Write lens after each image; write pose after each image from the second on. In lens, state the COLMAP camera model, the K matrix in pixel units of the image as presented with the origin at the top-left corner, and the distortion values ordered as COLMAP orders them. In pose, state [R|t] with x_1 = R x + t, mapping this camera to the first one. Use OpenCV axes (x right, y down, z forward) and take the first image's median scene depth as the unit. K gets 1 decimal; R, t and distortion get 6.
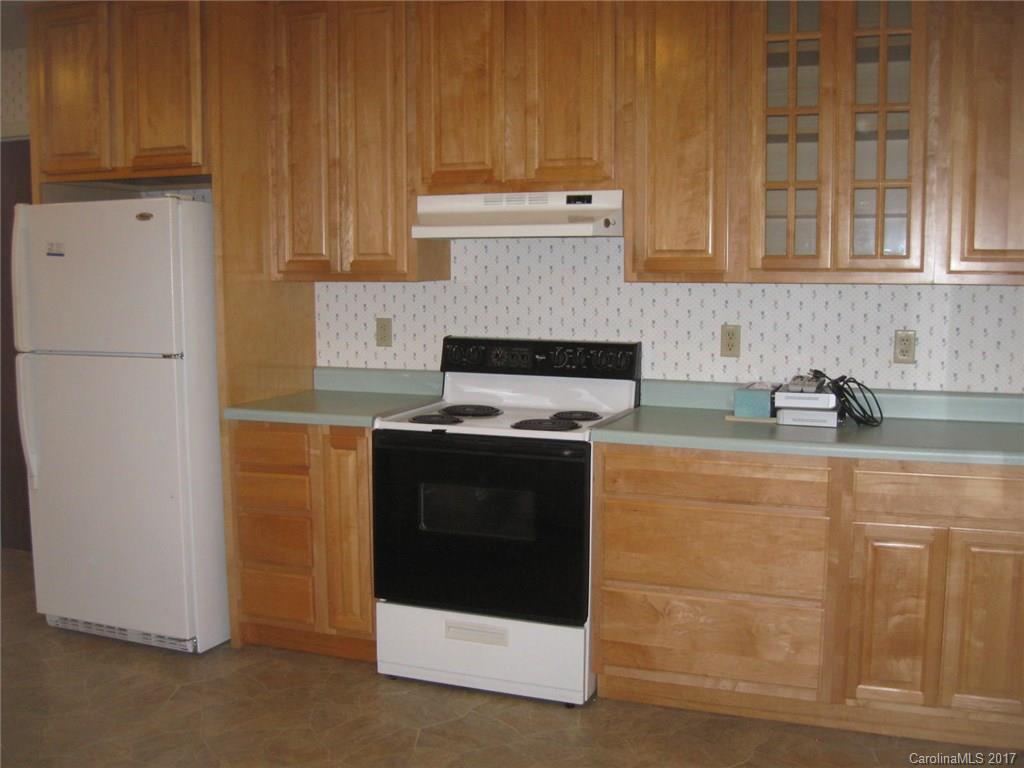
lens RADIAL K [[1072.3, 0, 515.3], [0, 1072.3, 416.5], [0, 0, 1]] dist [-0.139143, 0.061572]
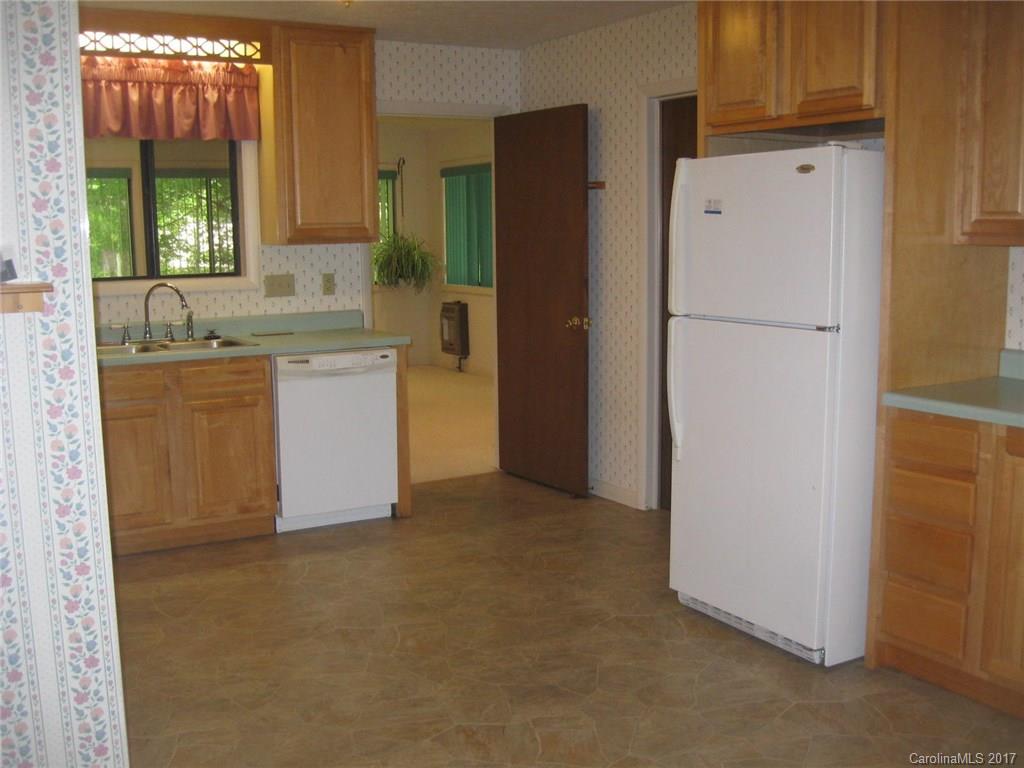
lens RADIAL K [[1072.3, 0, 515.3], [0, 1072.3, 416.5], [0, 0, 1]] dist [-0.139143, 0.061572]
pose [[0.794088, 0.091342, -0.600899, 0.003628], [-0.069059, 0.995800, 0.060109, -0.018905], [0.603866, -0.006234, 0.797061, 0.139612]]
